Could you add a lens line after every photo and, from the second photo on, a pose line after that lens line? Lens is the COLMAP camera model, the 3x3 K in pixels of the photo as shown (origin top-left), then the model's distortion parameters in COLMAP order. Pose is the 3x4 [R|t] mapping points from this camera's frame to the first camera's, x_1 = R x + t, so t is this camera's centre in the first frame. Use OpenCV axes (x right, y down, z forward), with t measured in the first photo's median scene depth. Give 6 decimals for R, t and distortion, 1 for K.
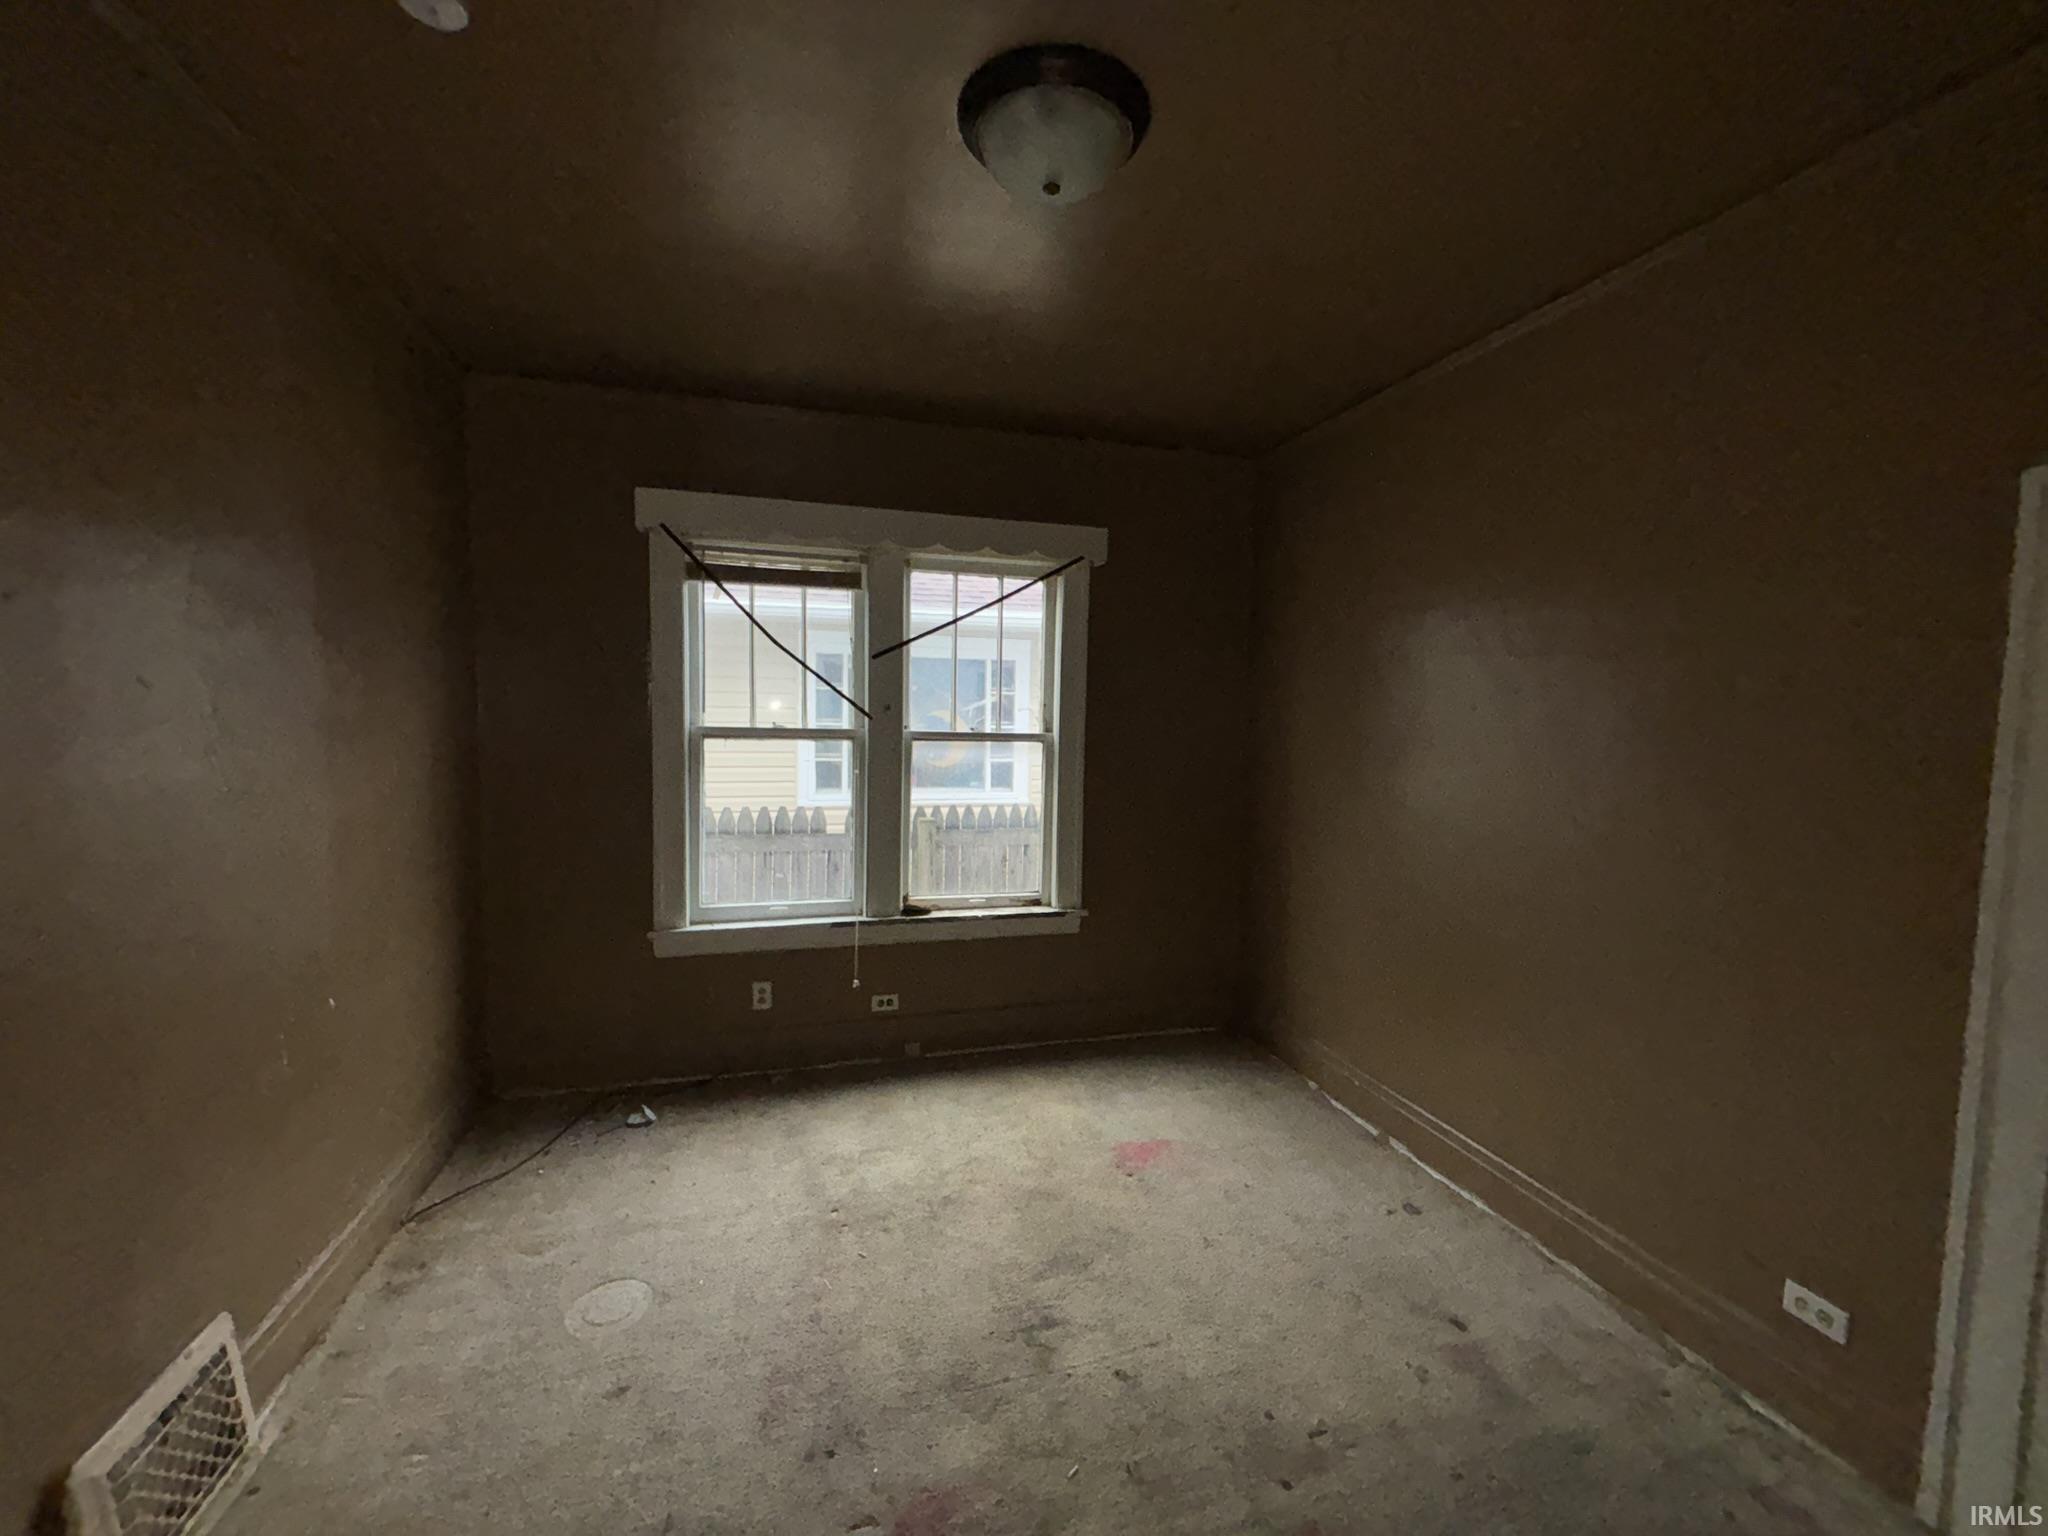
lens RADIAL K [[836.4, 0, 1024.0], [0, 836.4, 768.0], [0, 0, 1]] dist [0.024819, 0.000029]
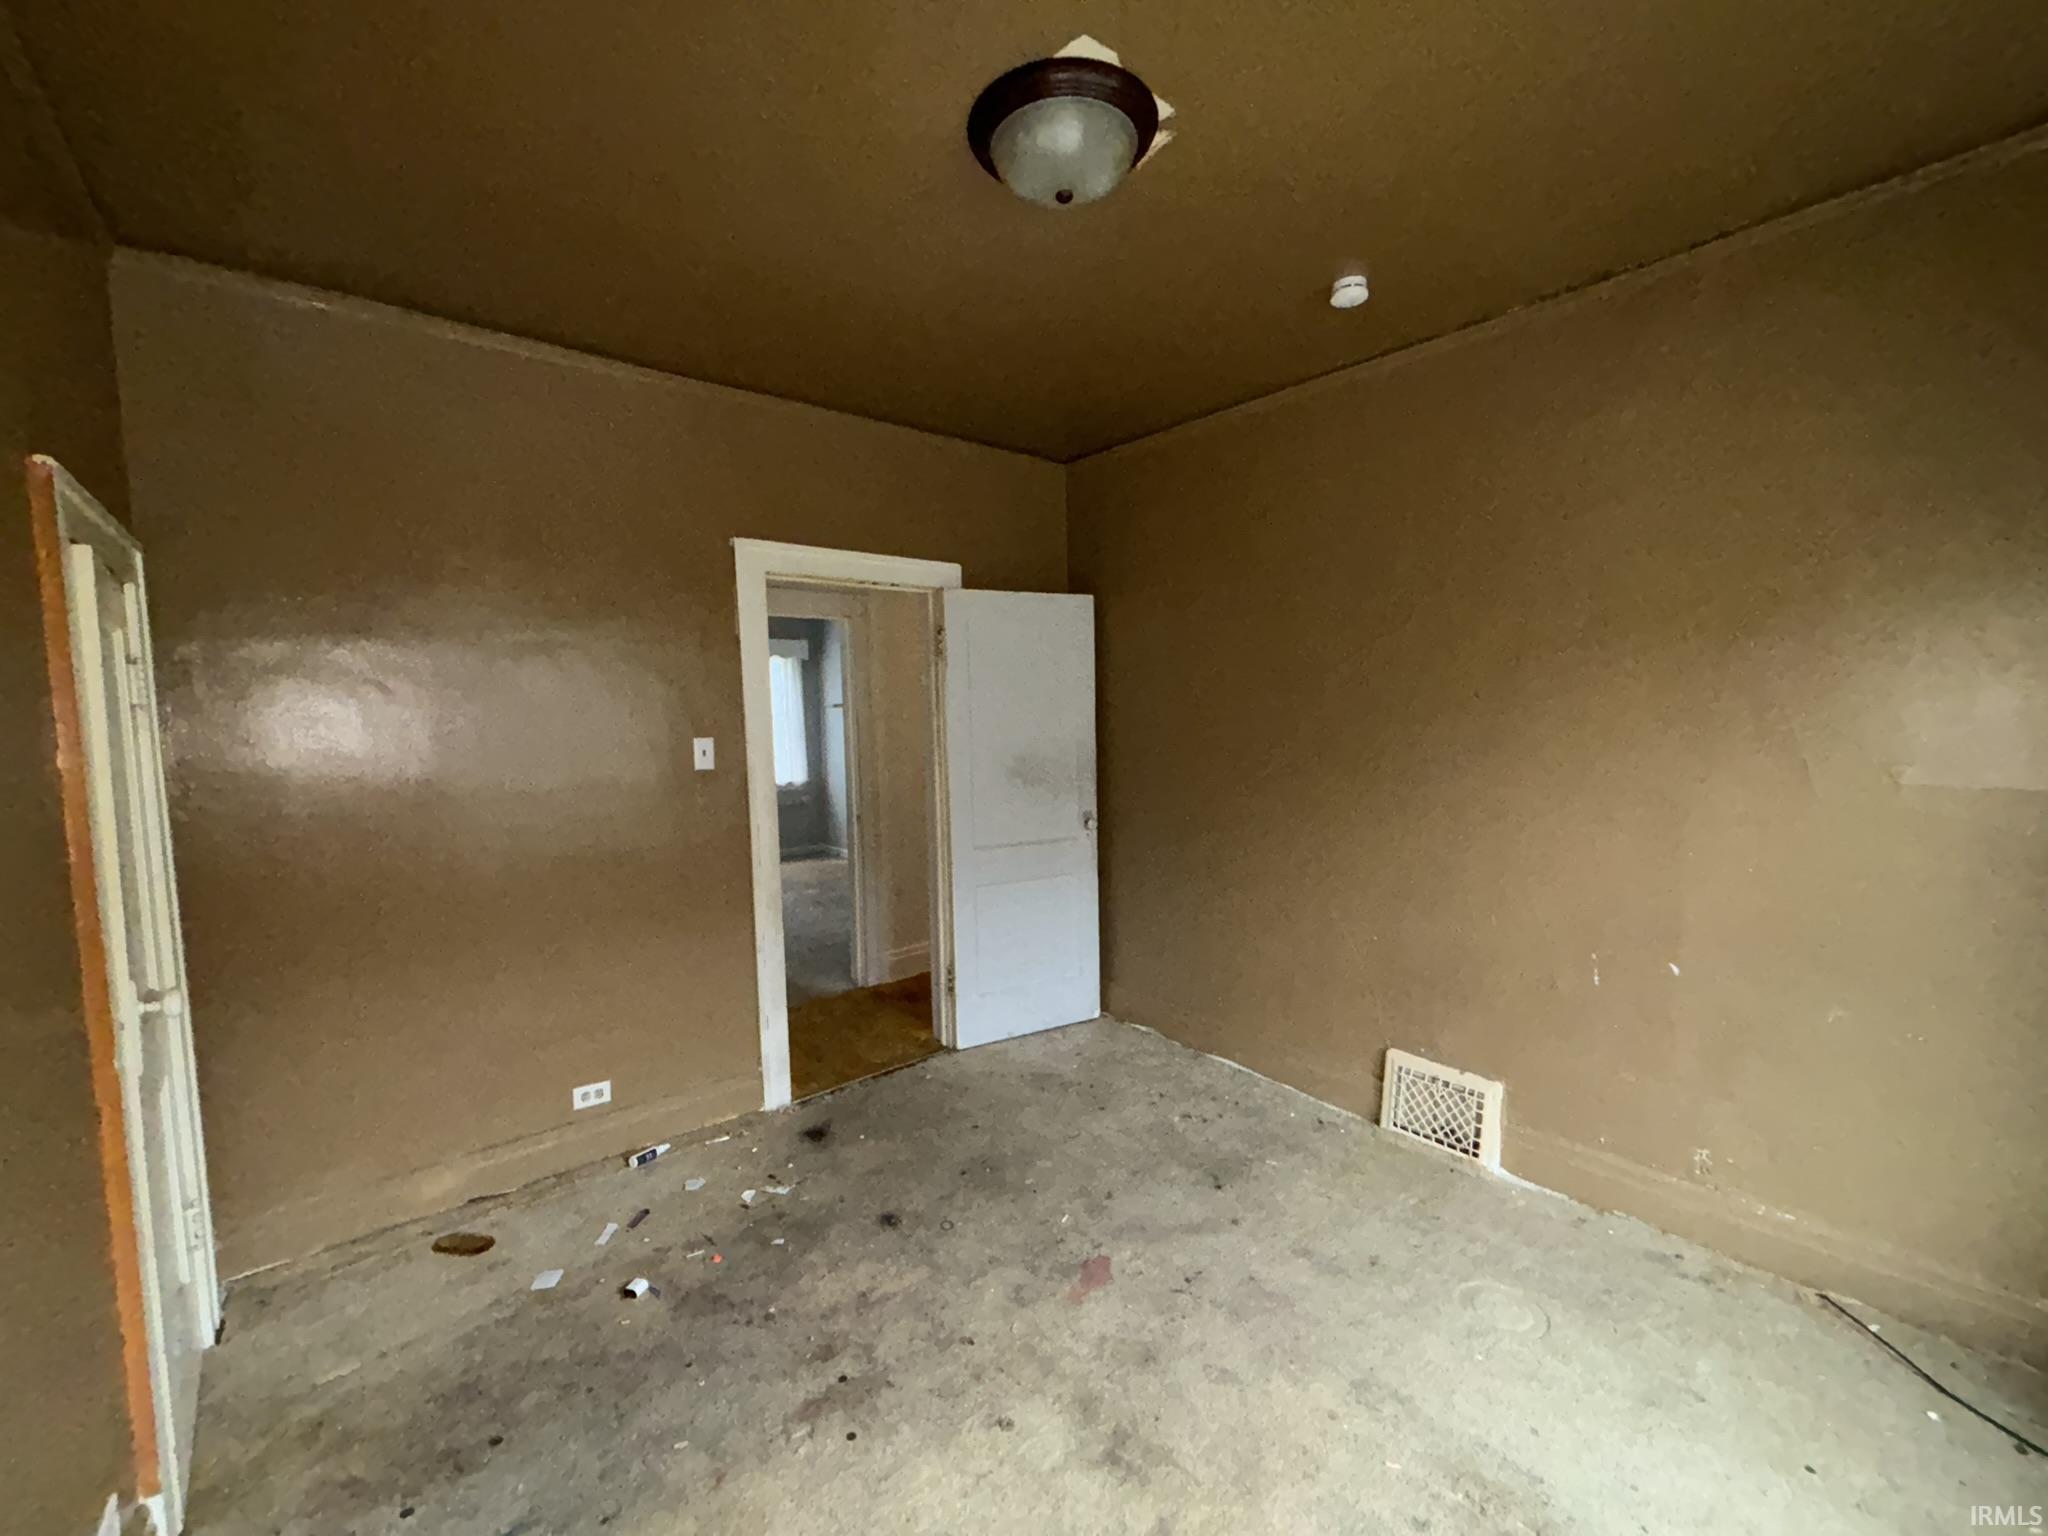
lens RADIAL K [[836.4, 0, 1024.0], [0, 836.4, 768.0], [0, 0, 1]] dist [0.024819, 0.000029]
pose [[-0.914872, 0.030126, -0.402619, 0.450850], [-0.022201, 0.991950, 0.124671, -0.117843], [0.403134, 0.122996, -0.906838, 1.766498]]
